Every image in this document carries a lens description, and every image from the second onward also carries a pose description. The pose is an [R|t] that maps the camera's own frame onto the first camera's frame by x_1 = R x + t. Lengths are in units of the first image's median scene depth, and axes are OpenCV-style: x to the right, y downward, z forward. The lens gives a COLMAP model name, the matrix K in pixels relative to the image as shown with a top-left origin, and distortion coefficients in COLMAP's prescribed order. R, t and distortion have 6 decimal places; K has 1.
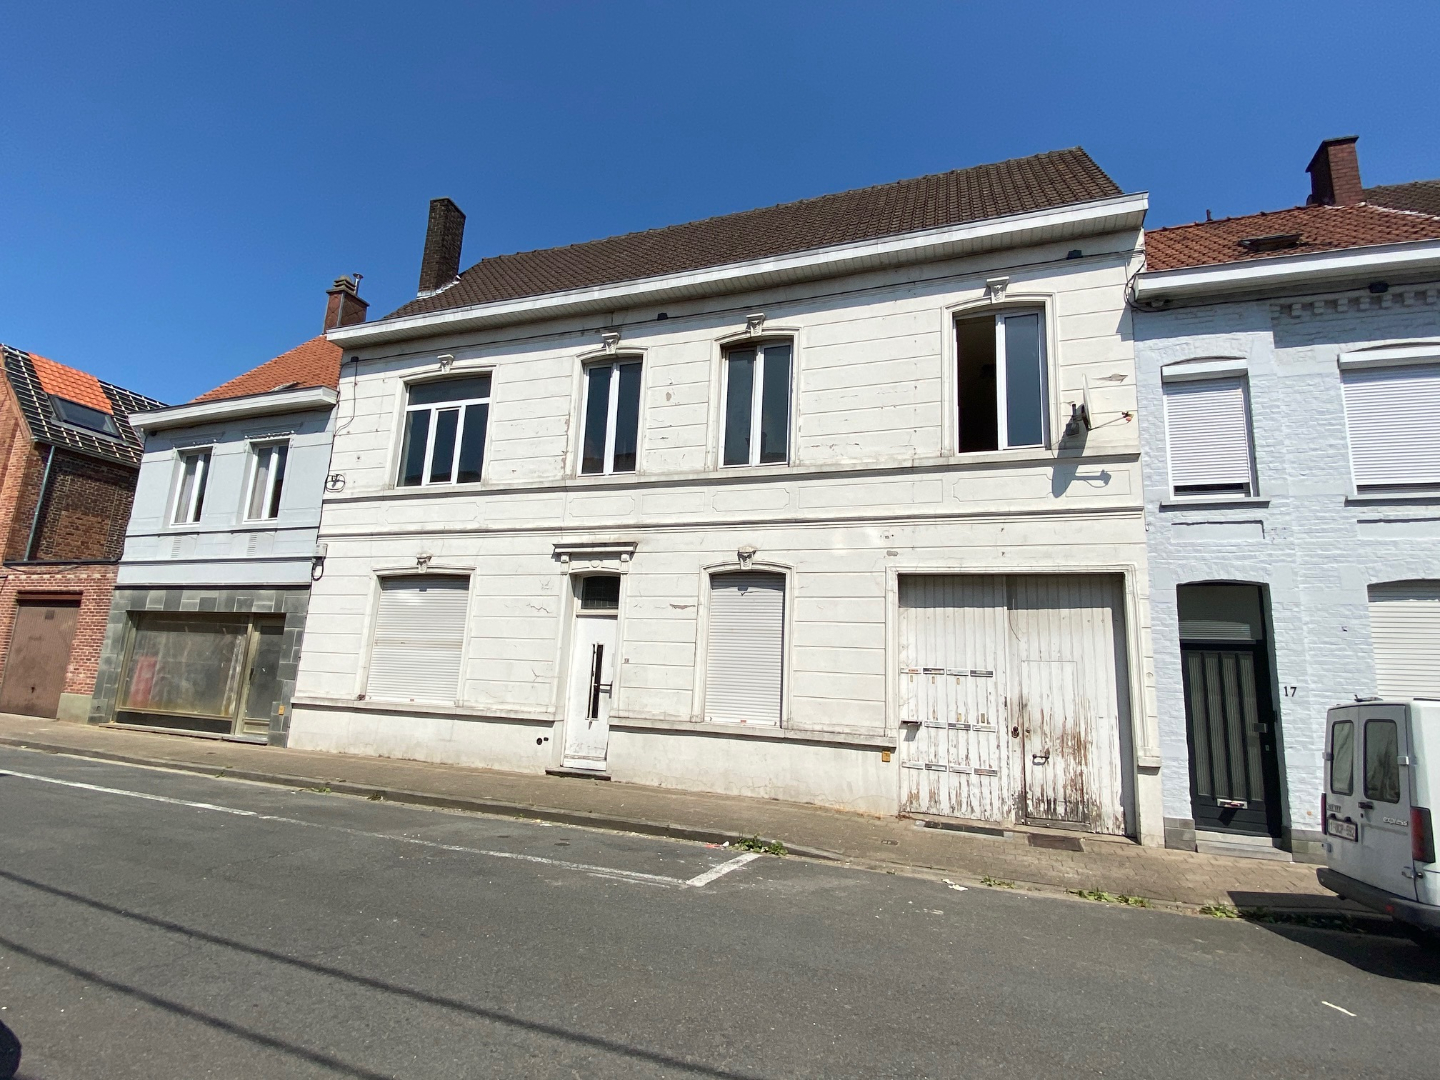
lens RADIAL K [[704.9, 0, 719.0], [0, 704.9, 543.5], [0, 0, 1]] dist [-0.005923, -0.001667]
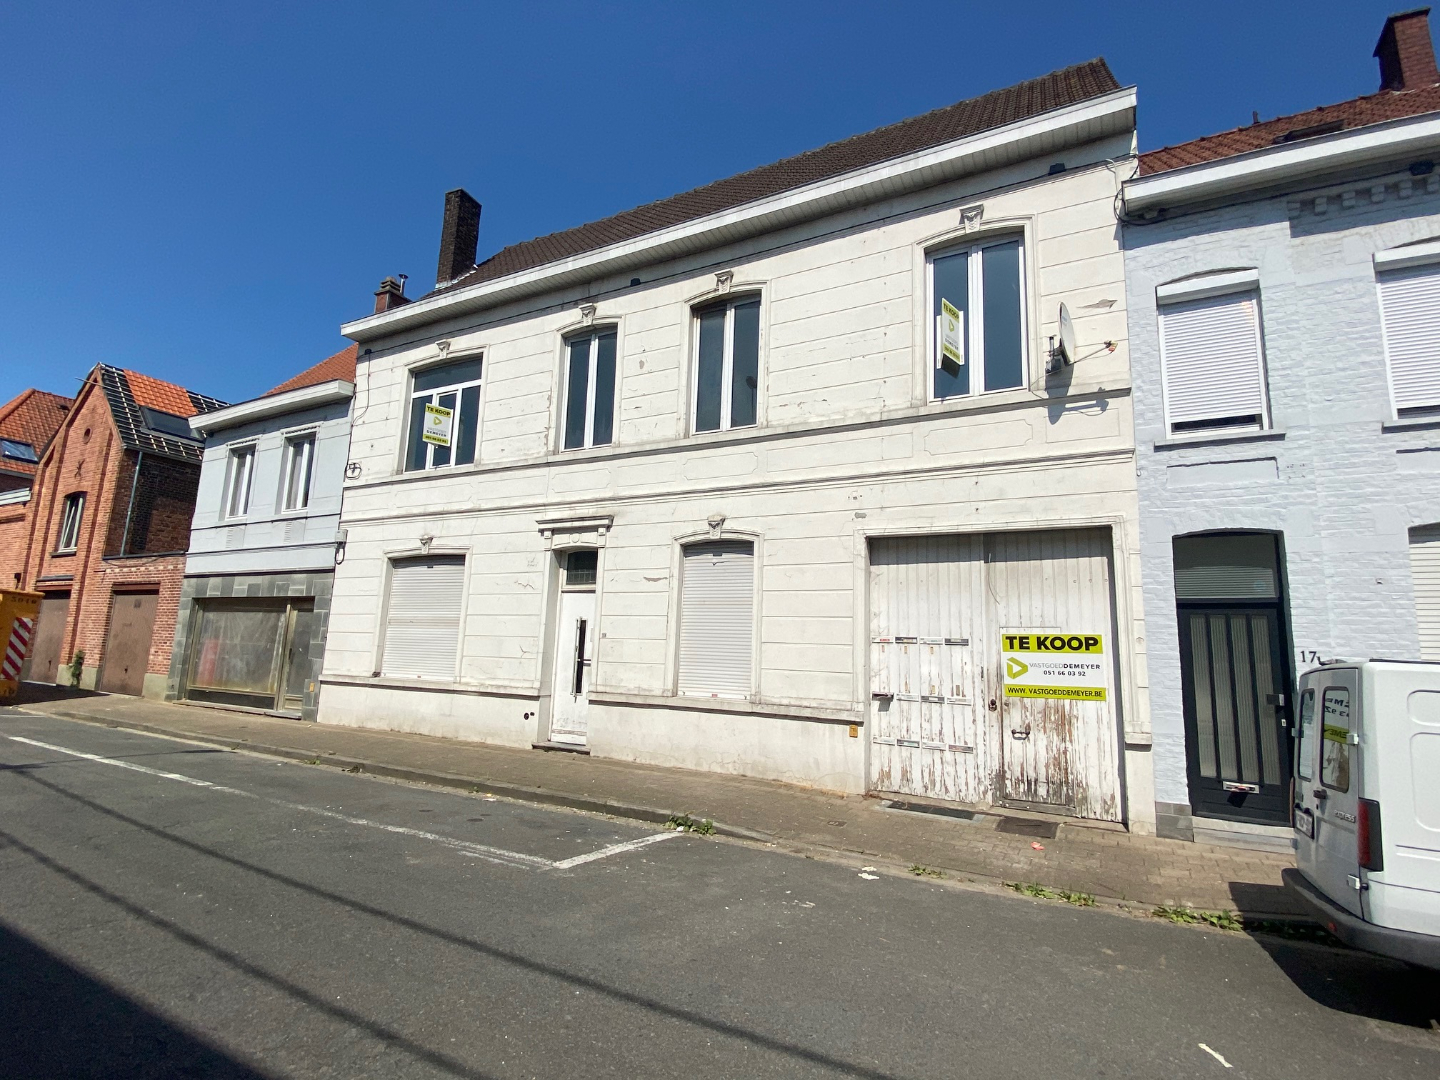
lens RADIAL K [[689.5, 0, 718.5], [0, 689.5, 542.7], [0, 0, 1]] dist [-0.002685, -0.006287]
pose [[0.991163, -0.032540, -0.128593, 0.169347], [0.035874, 0.999075, 0.023695, 0.021976], [0.127703, -0.028099, 0.991414, 0.071543]]
